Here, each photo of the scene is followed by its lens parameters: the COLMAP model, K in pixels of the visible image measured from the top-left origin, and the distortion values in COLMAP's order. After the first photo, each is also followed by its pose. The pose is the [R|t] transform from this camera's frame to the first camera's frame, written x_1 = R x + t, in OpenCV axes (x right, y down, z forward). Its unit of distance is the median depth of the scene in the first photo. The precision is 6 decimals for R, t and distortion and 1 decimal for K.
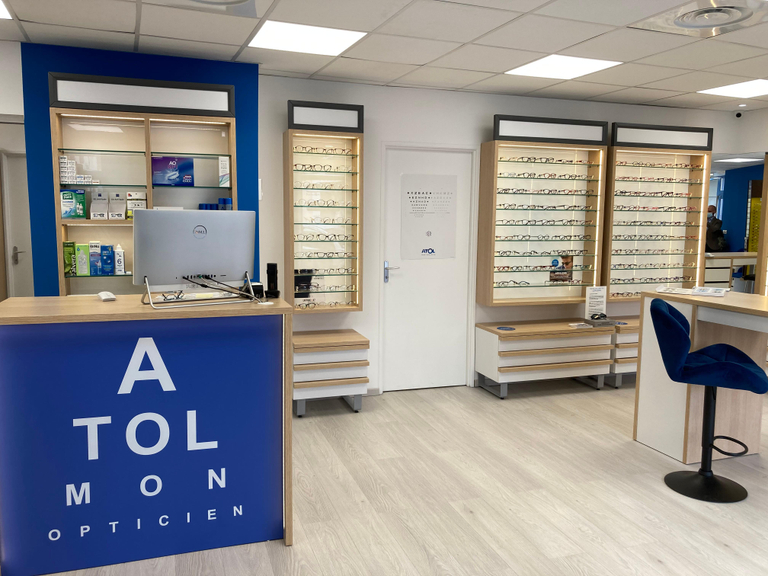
lens RADIAL K [[632.3, 0, 379.4], [0, 632.3, 283.3], [0, 0, 1]] dist [0.020914, -0.009703]
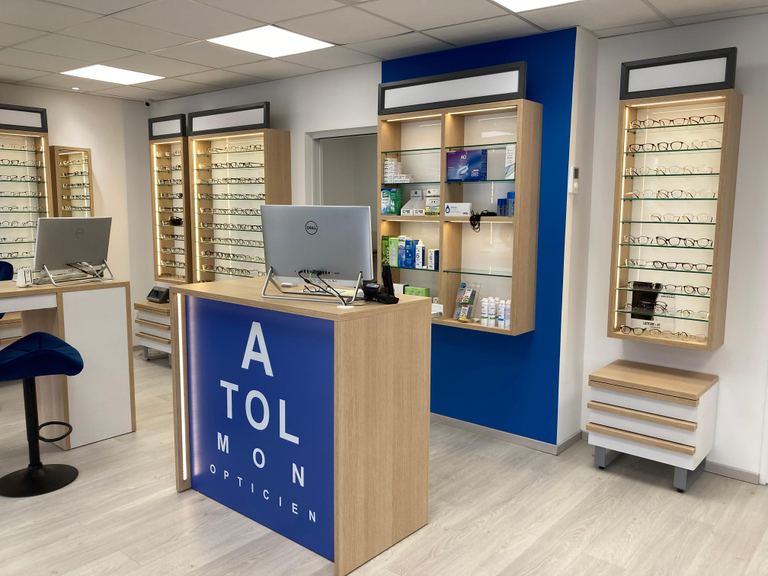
lens RADIAL K [[625.6, 0, 384.0], [0, 625.6, 288.0], [0, 0, 1]] dist [0.012811, -0.000496]
pose [[0.524483, 0.102533, -0.845224, 0.372002], [-0.094884, 0.993577, 0.061652, -0.034273], [0.846117, 0.047862, 0.530844, 0.349842]]
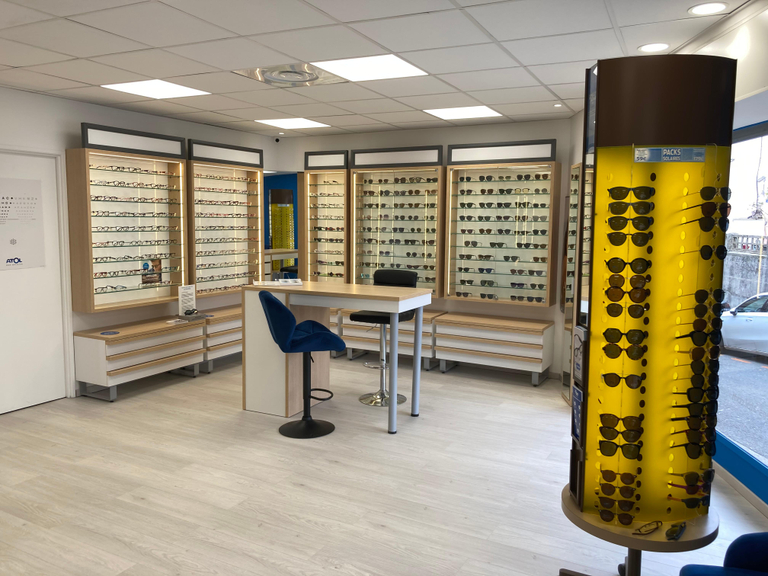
lens RADIAL K [[632.3, 0, 379.4], [0, 632.3, 283.3], [0, 0, 1]] dist [0.020914, -0.009703]
pose [[0.738402, -0.074233, 0.670263, -0.177303], [0.075738, 0.996763, 0.026957, -0.003393], [-0.670095, 0.030859, 0.741634, -0.060494]]
